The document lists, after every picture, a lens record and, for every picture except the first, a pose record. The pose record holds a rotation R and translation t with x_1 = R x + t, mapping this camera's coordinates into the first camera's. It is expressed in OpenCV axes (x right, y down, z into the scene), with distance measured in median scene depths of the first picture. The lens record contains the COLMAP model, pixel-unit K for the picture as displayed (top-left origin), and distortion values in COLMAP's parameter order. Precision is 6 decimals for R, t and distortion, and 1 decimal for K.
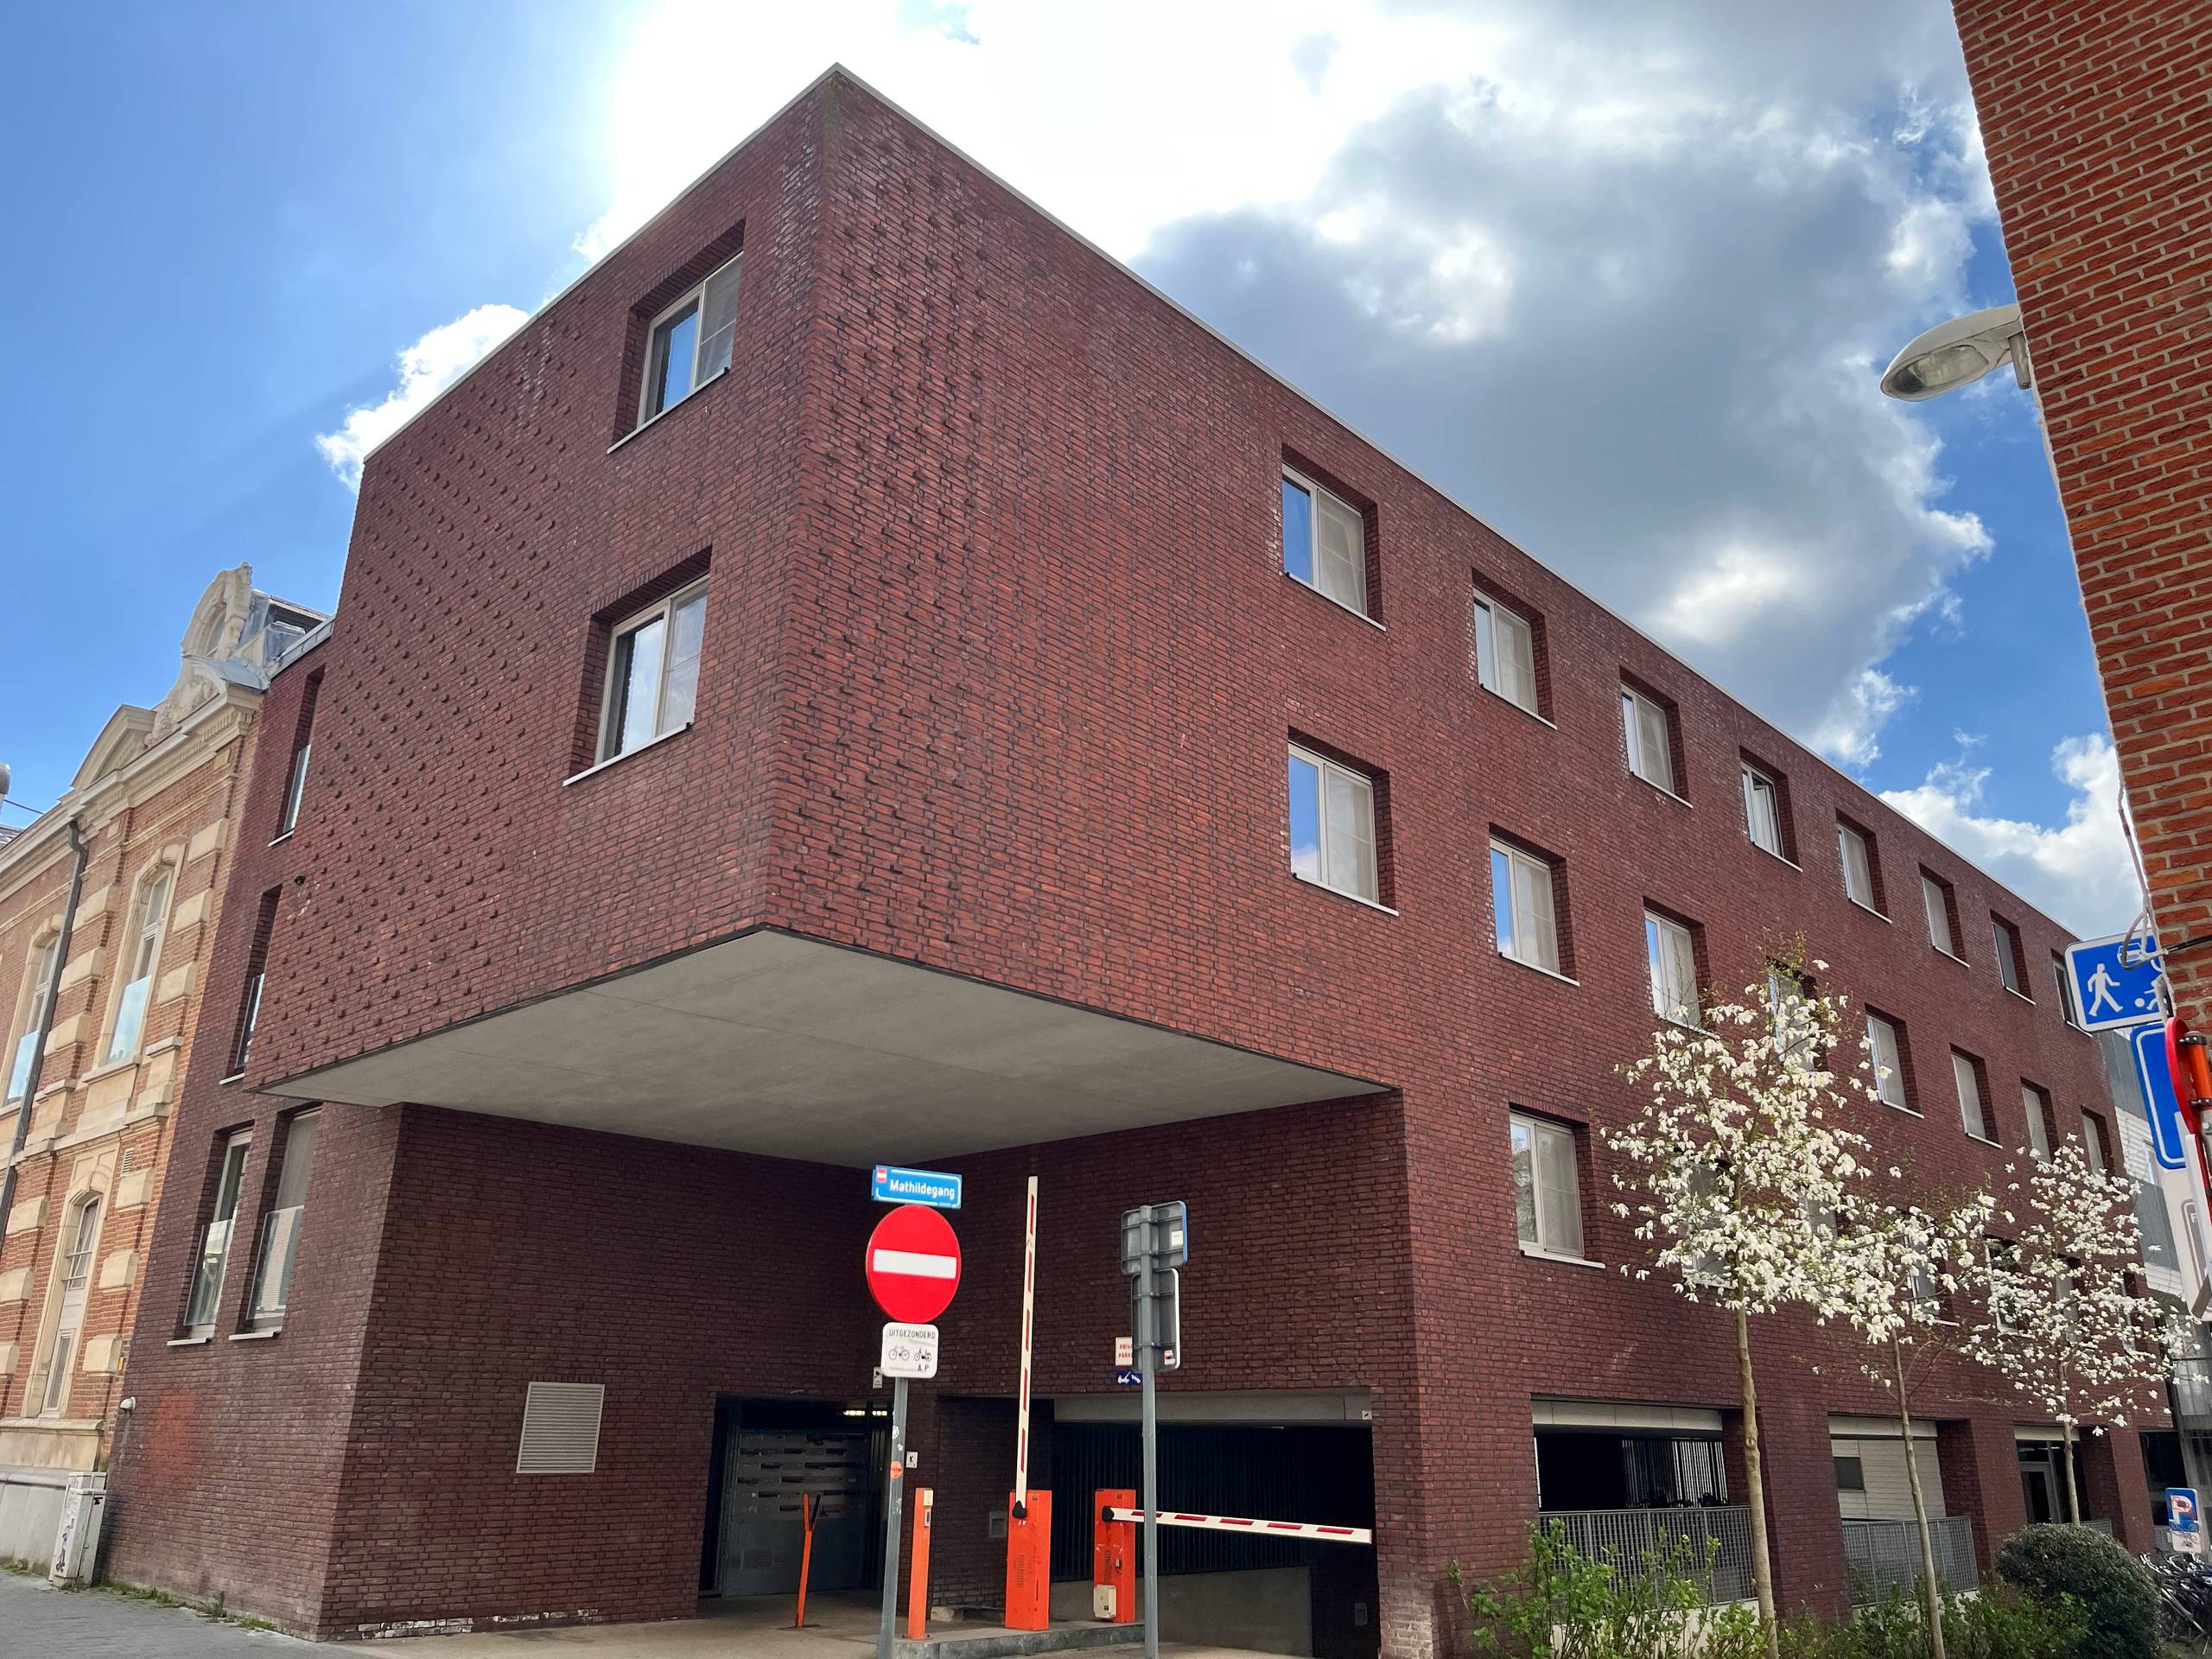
lens RADIAL K [[1683.4, 0, 1109.3], [0, 1683.4, 819.9], [0, 0, 1]] dist [0.061055, -0.080992]
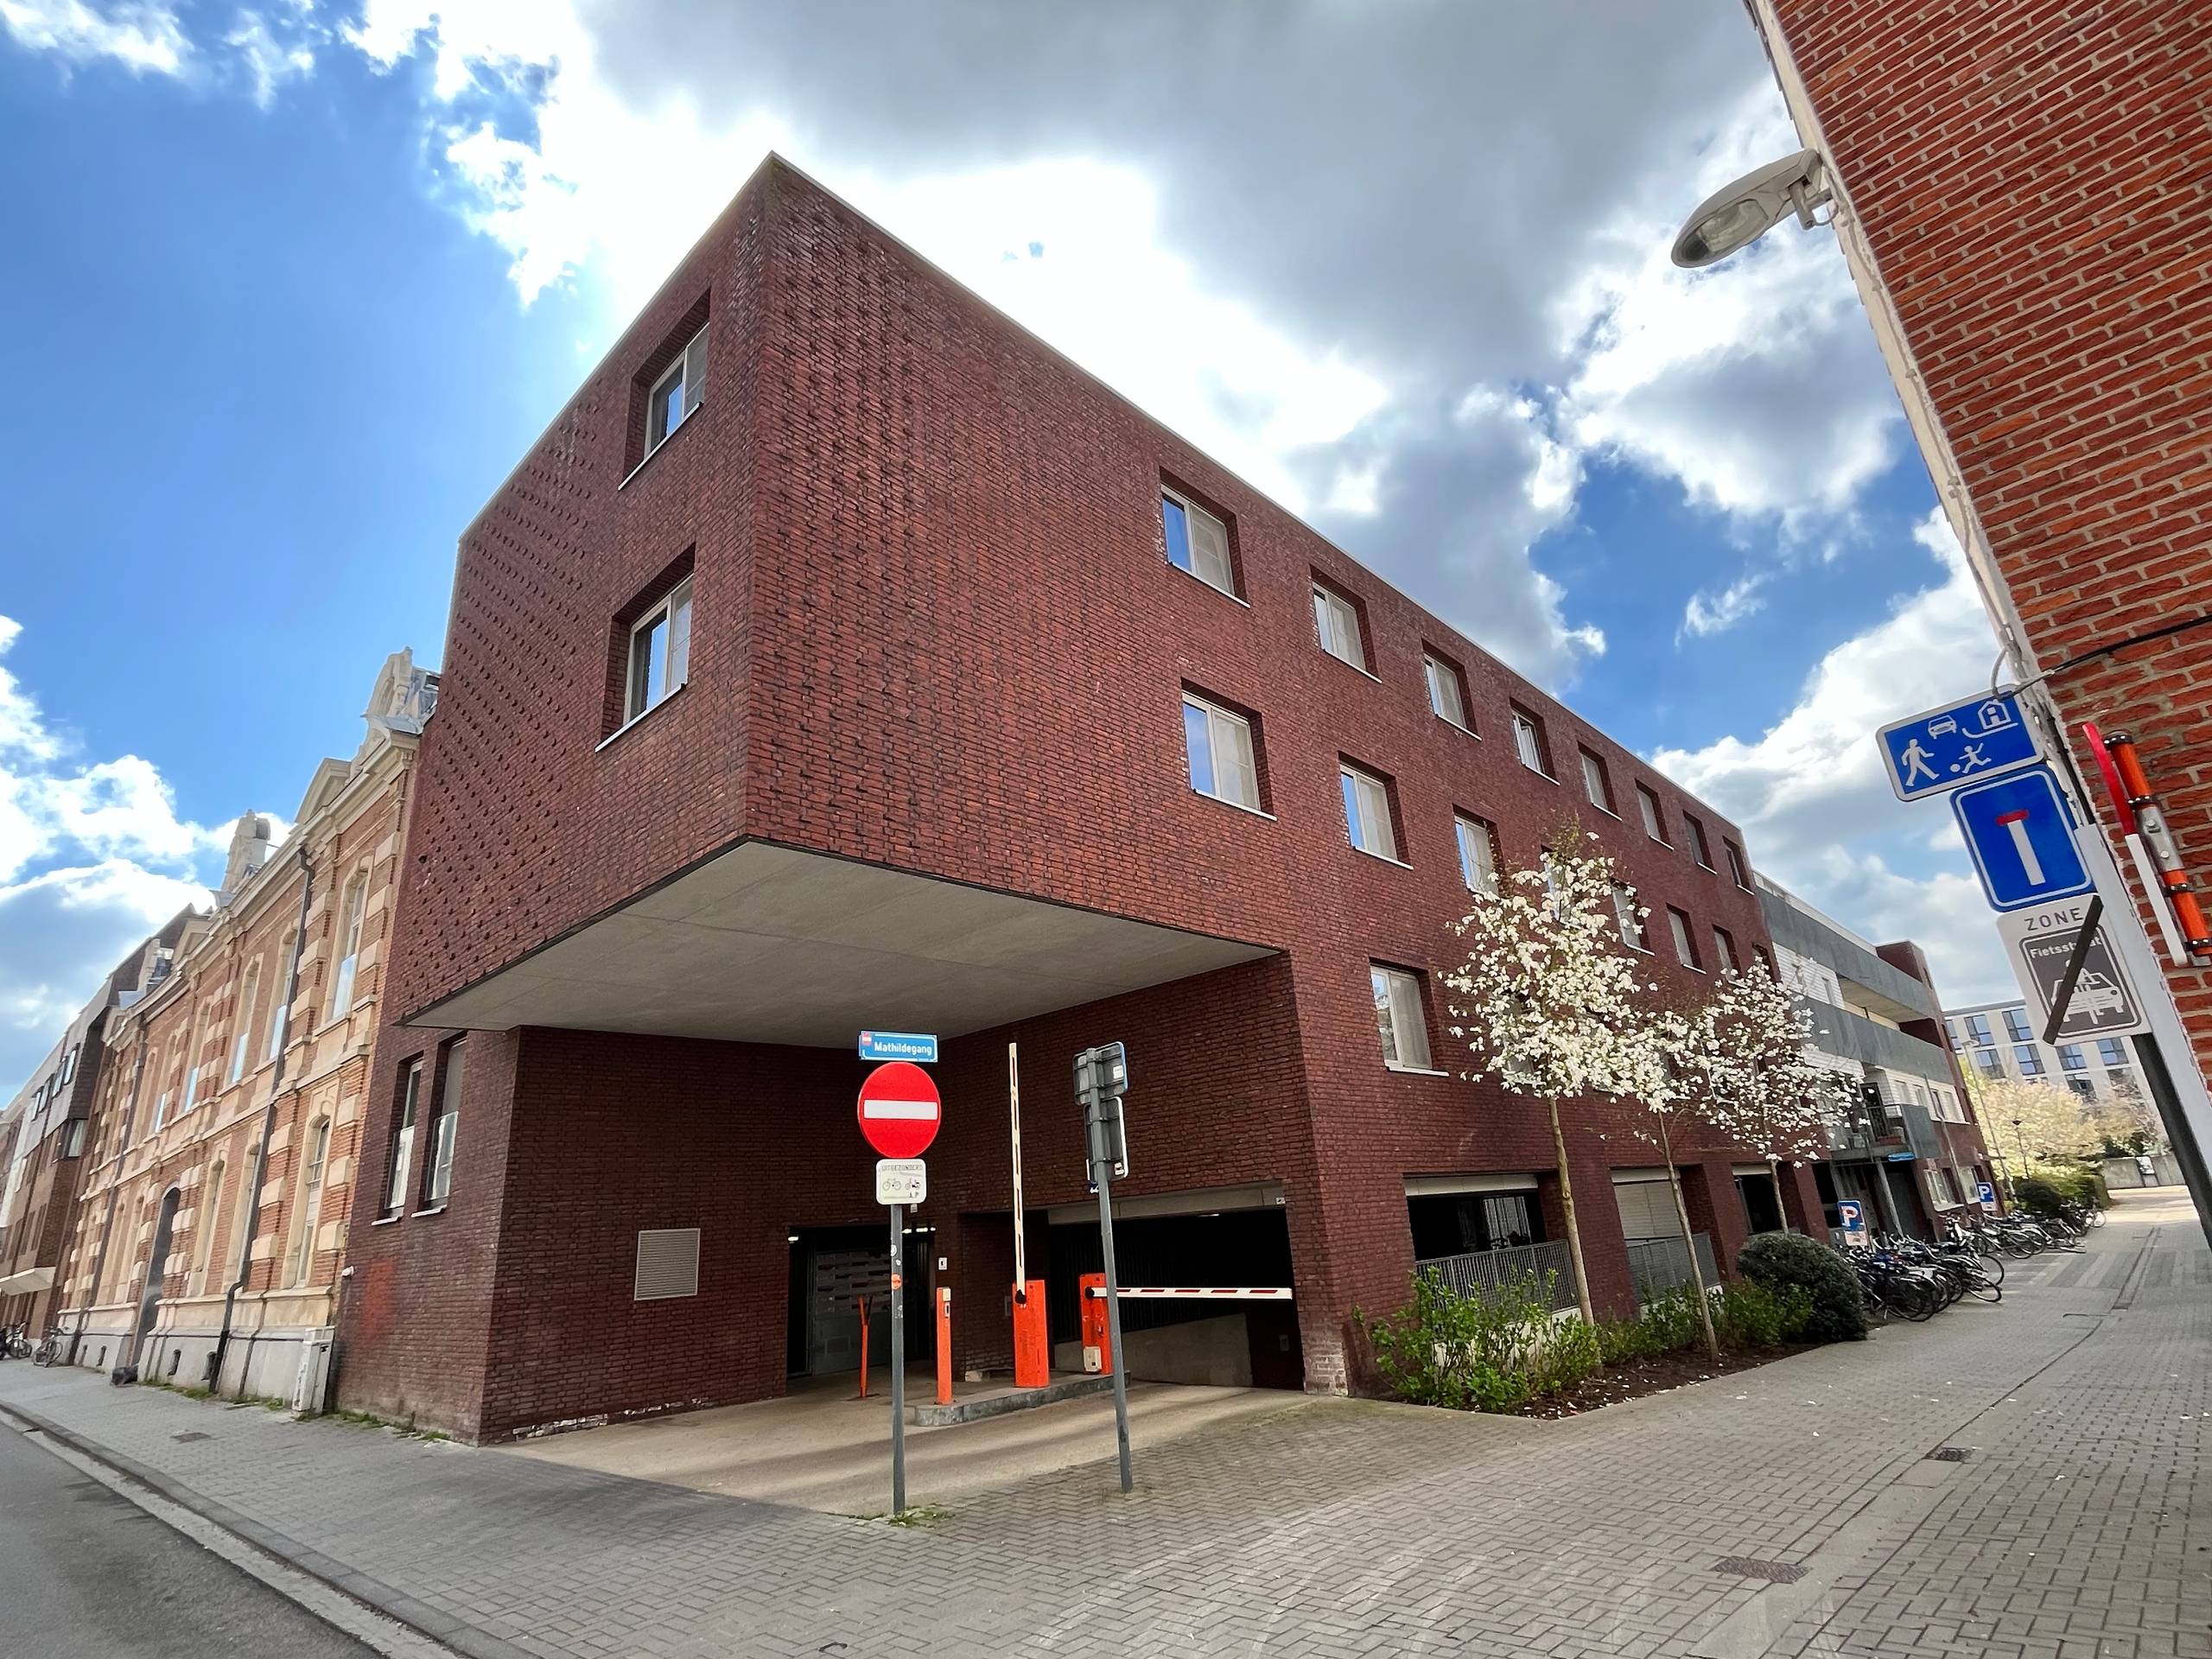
lens RADIAL K [[1127.5, 0, 1104.6], [0, 1127.5, 839.9], [0, 0, 1]] dist [-0.006942, 0.009821]
pose [[0.996548, -0.078976, 0.025606, 0.016371], [0.078542, 0.996757, 0.017514, 0.047537], [-0.026906, -0.015442, 0.999519, 0.138763]]
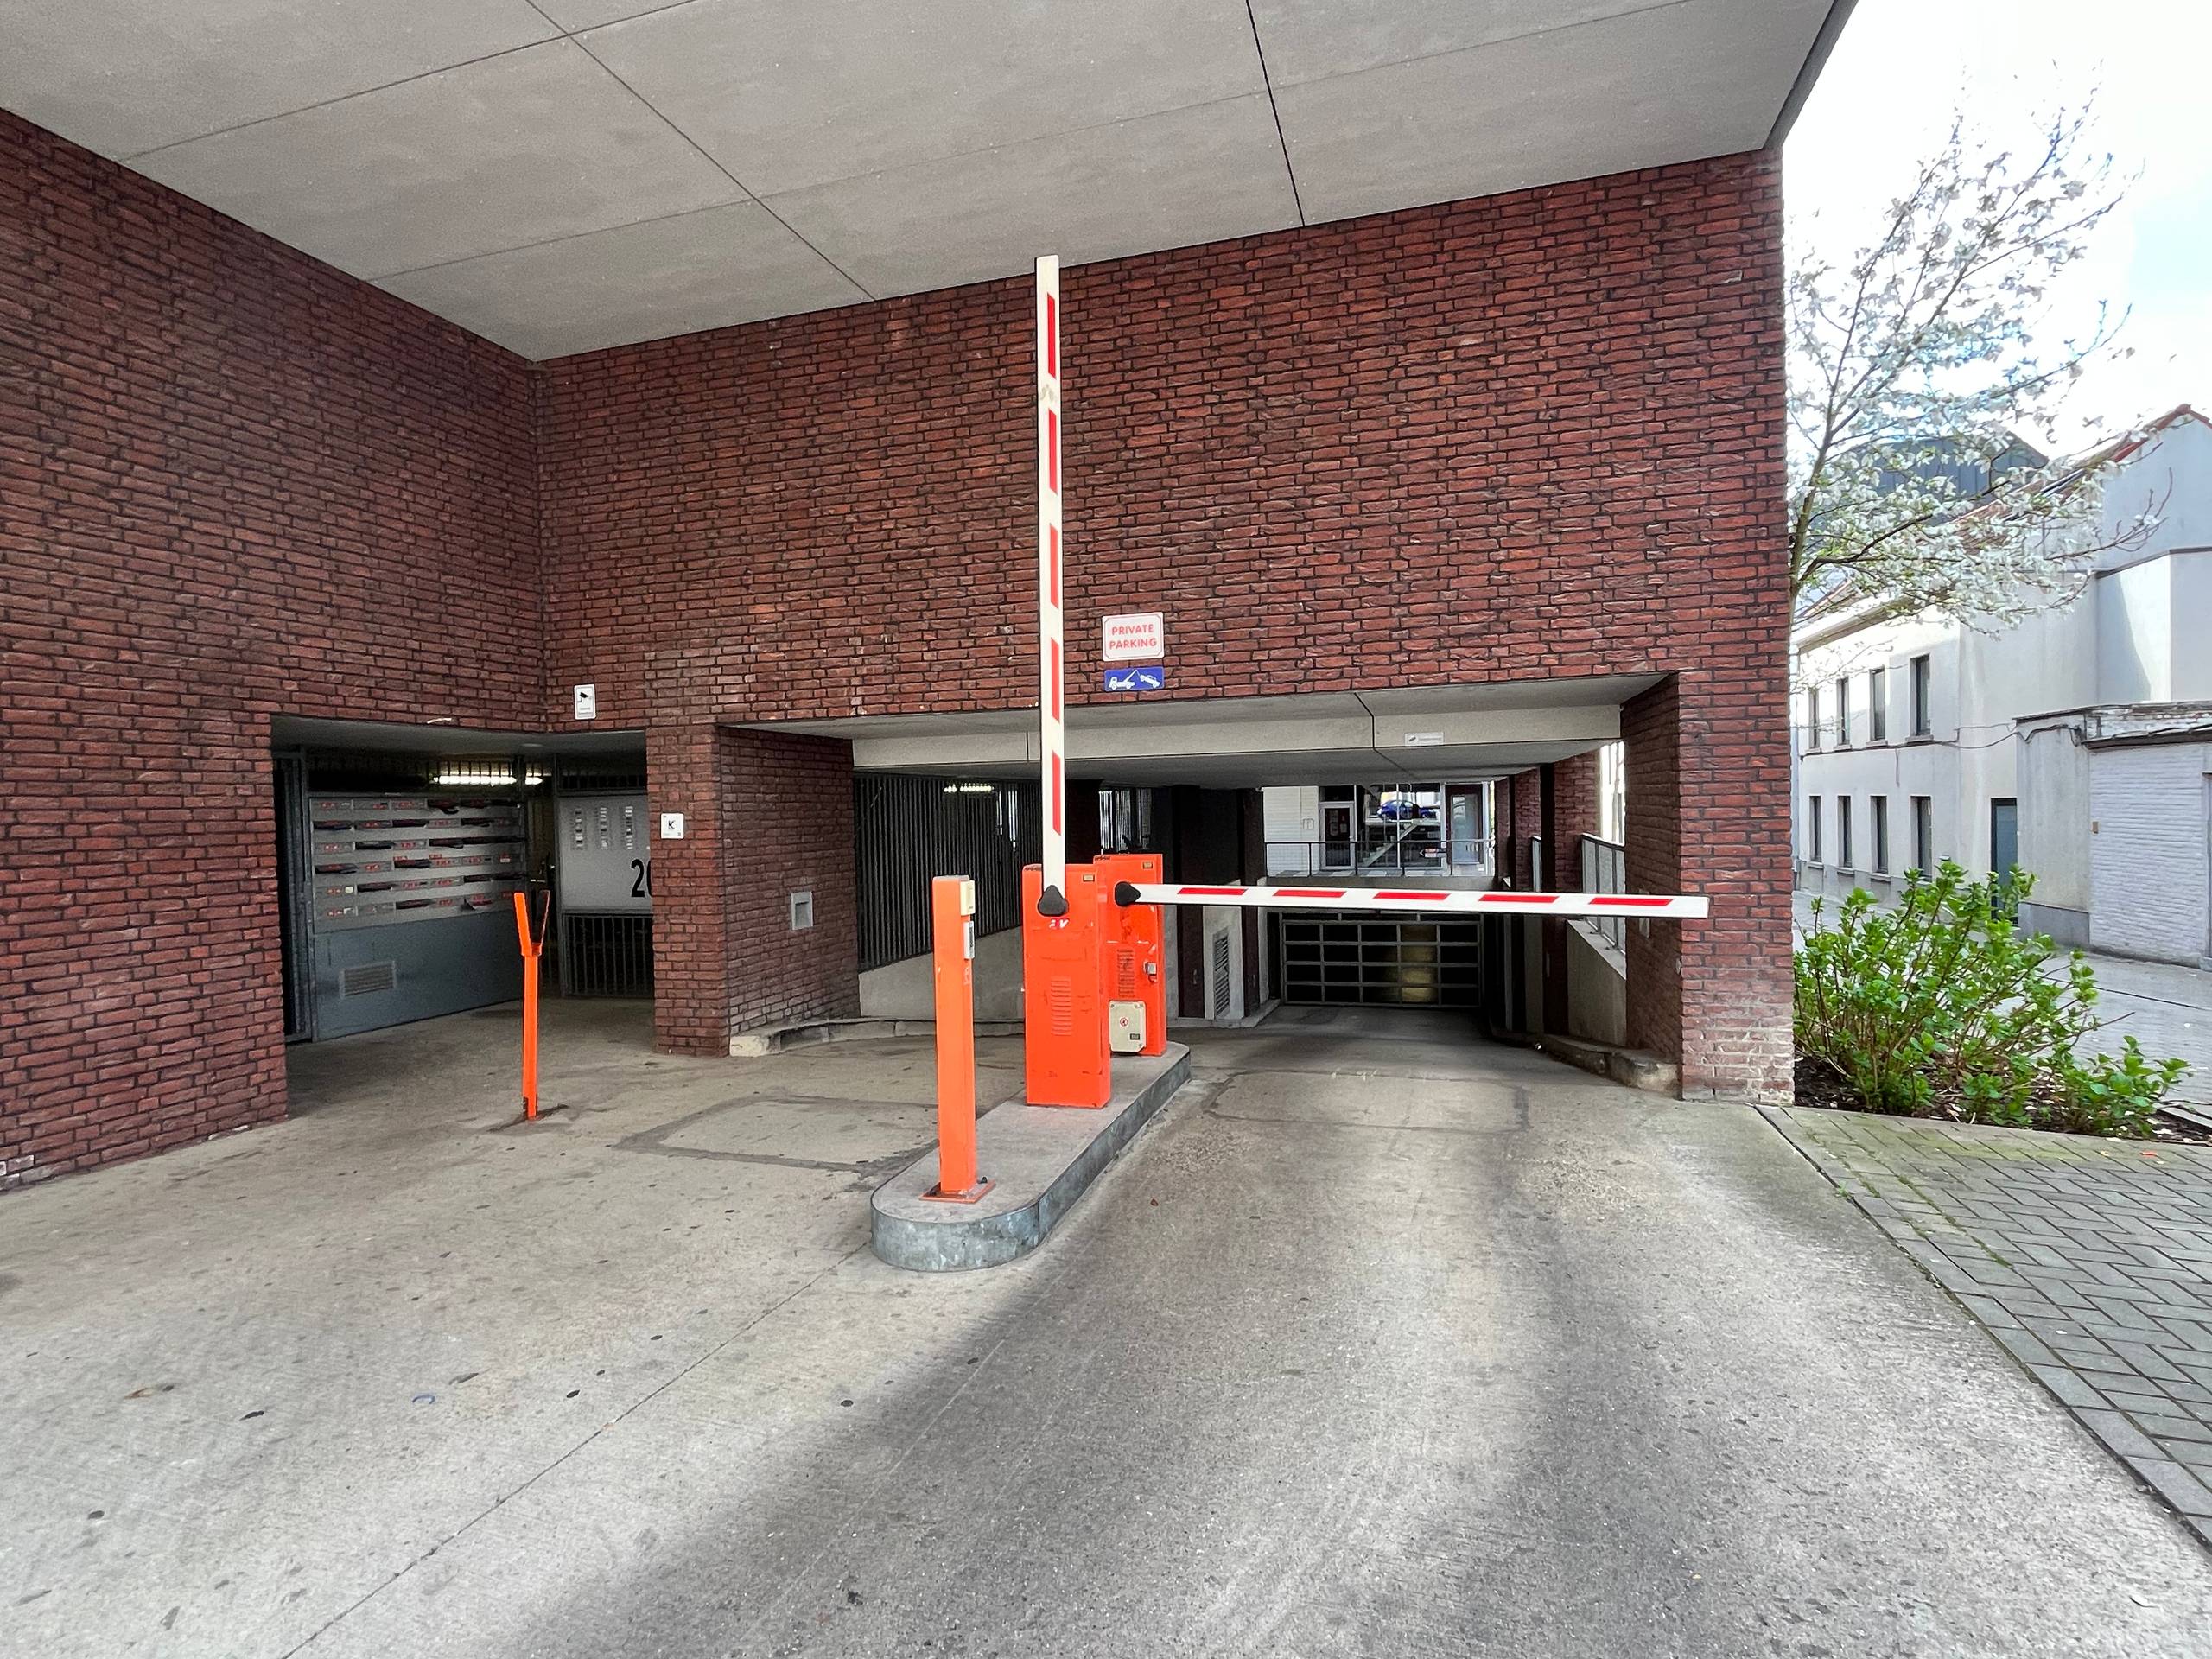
lens RADIAL K [[1127.5, 0, 1104.6], [0, 1127.5, 839.9], [0, 0, 1]] dist [-0.006942, 0.009821]
pose [[0.893515, -0.044655, 0.446807, -0.185478], [-0.122939, 0.932695, 0.339067, 0.262507], [-0.431875, -0.357892, 0.827887, 0.693571]]
